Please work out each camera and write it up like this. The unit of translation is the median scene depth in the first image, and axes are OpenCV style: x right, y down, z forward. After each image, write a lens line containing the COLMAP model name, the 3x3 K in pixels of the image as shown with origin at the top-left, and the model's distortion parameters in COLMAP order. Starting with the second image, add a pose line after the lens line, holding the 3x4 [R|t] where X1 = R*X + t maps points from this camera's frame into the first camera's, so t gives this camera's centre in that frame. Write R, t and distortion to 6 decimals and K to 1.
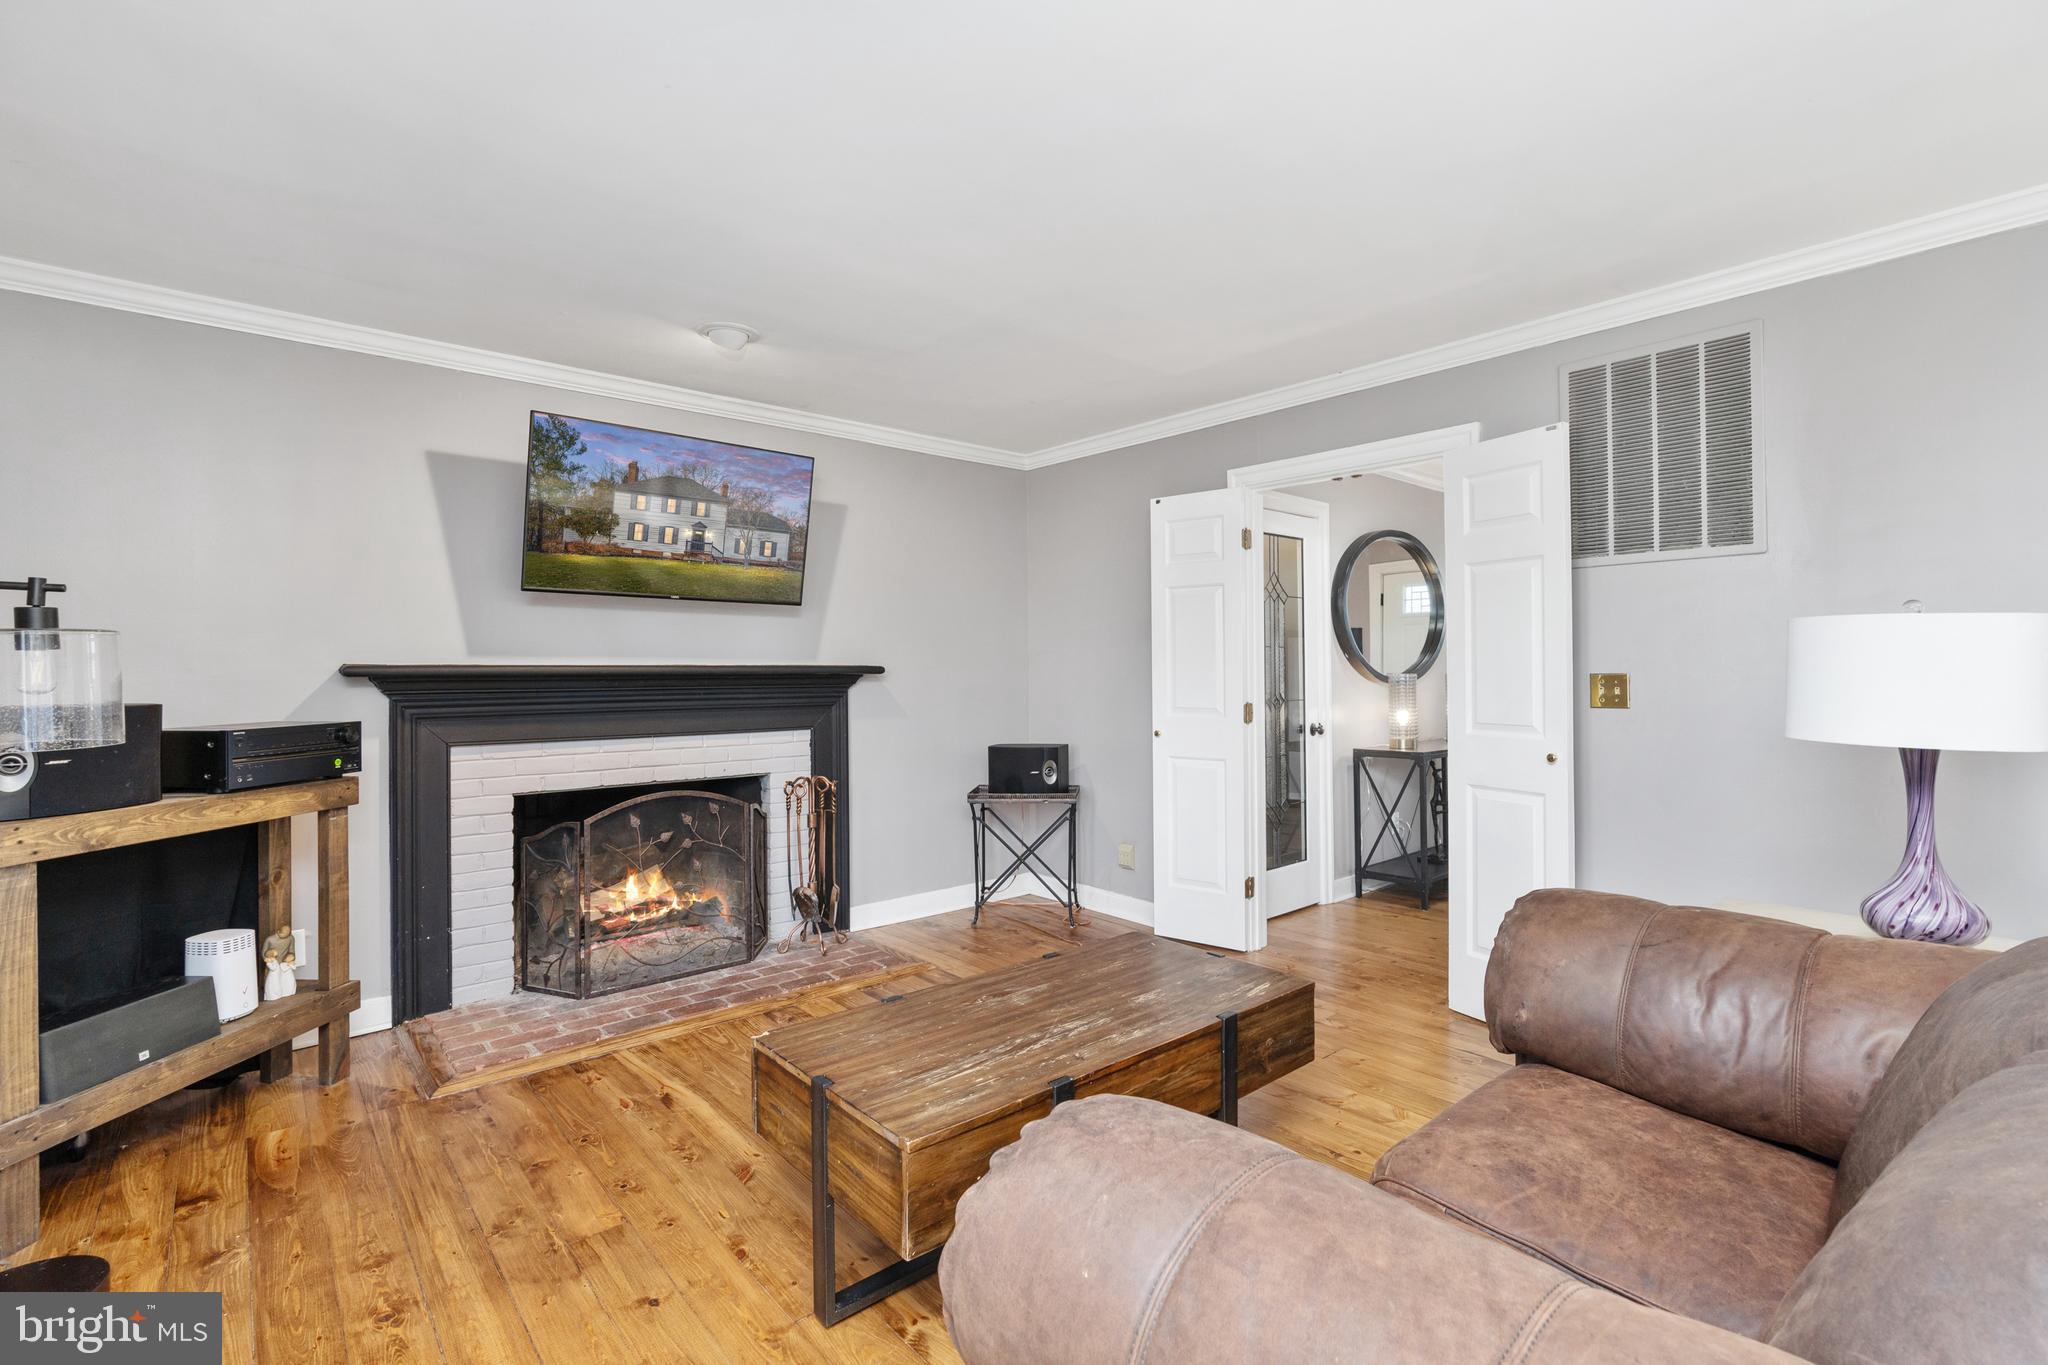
lens RADIAL K [[942.2, 0, 1021.6], [0, 942.2, 679.7], [0, 0, 1]] dist [-0.008792, 0.000318]
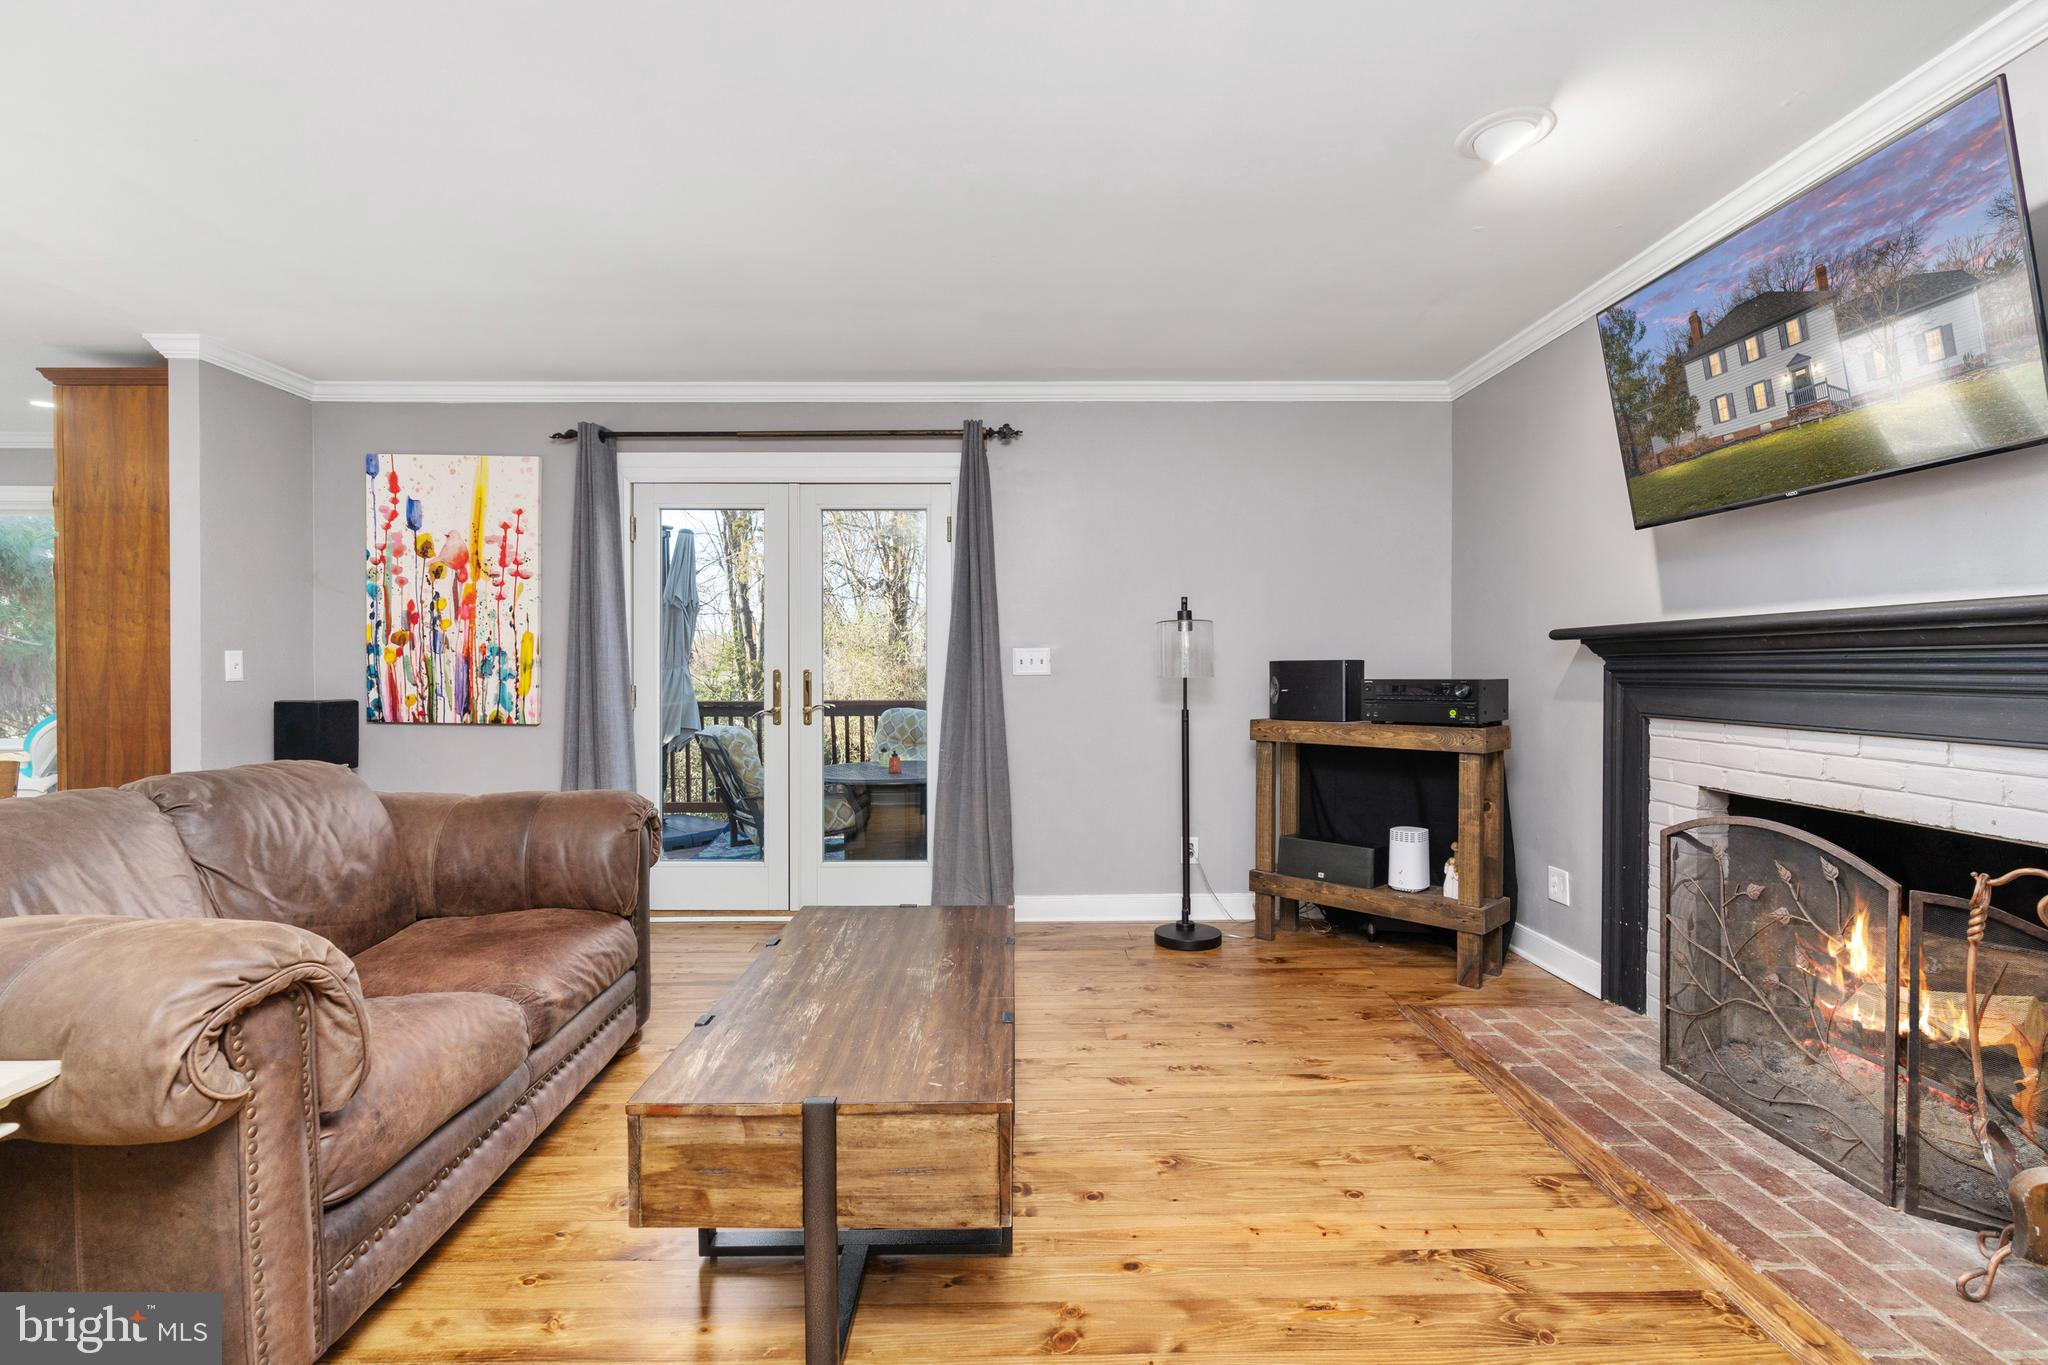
lens RADIAL K [[942.2, 0, 1025.8], [0, 942.2, 674.1], [0, 0, 1]] dist [-0.008792, 0.000318]
pose [[-0.650194, 0.013020, -0.759656, 0.407266], [0.000501, 0.999860, 0.016708, 0.015810], [0.759768, 0.010483, -0.650110, 1.069423]]
